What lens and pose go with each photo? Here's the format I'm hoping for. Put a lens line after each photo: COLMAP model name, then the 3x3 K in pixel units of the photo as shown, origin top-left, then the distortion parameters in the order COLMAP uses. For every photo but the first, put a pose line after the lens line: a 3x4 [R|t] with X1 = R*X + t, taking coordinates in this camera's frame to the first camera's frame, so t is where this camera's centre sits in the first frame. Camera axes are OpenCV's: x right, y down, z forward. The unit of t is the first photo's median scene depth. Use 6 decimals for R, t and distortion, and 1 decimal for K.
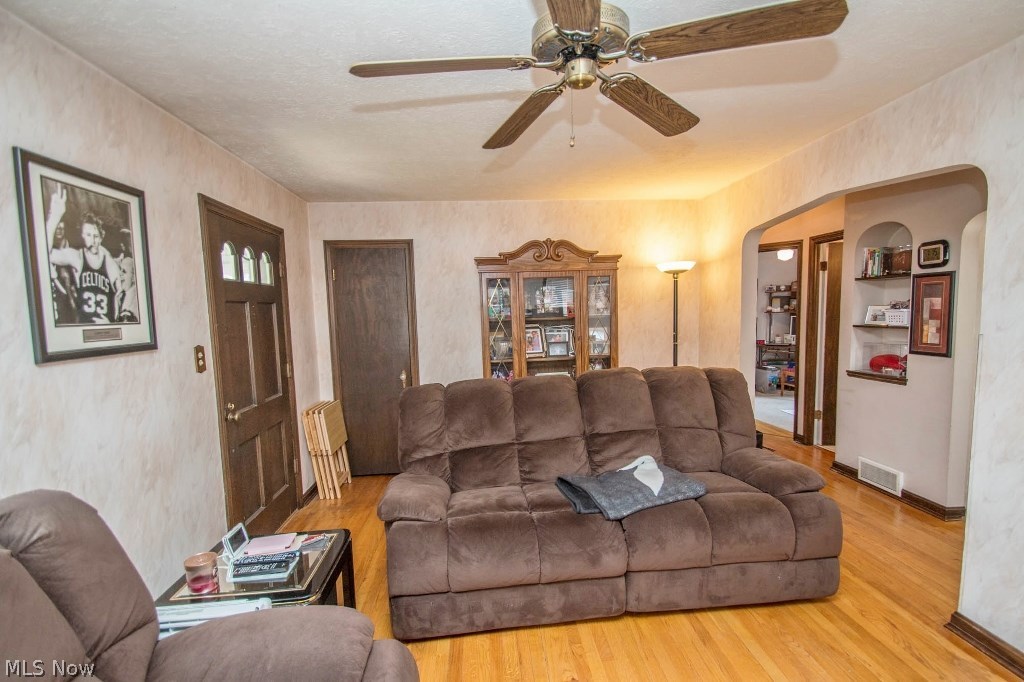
lens RADIAL K [[475.7, 0, 515.5], [0, 475.7, 354.8], [0, 0, 1]] dist [0.017508, -0.017614]
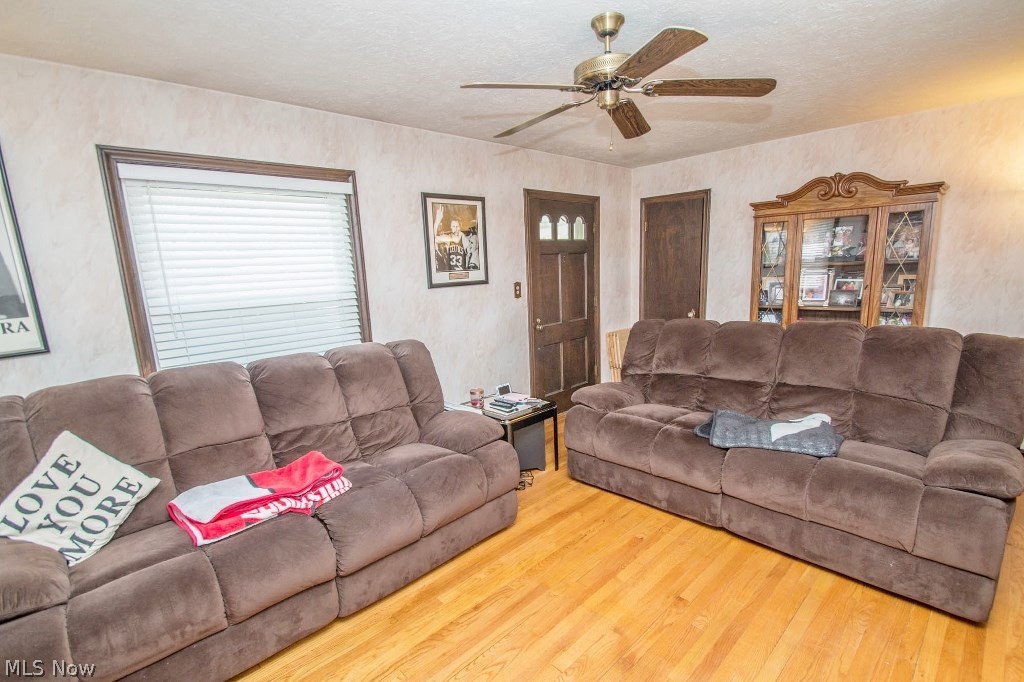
lens RADIAL K [[475.7, 0, 515.5], [0, 475.7, 354.8], [0, 0, 1]] dist [0.017508, -0.017614]
pose [[0.625856, 0.151631, -0.765057, 0.732740], [-0.049047, 0.986630, 0.155423, -0.029834], [0.778395, -0.059749, 0.624925, -0.088888]]
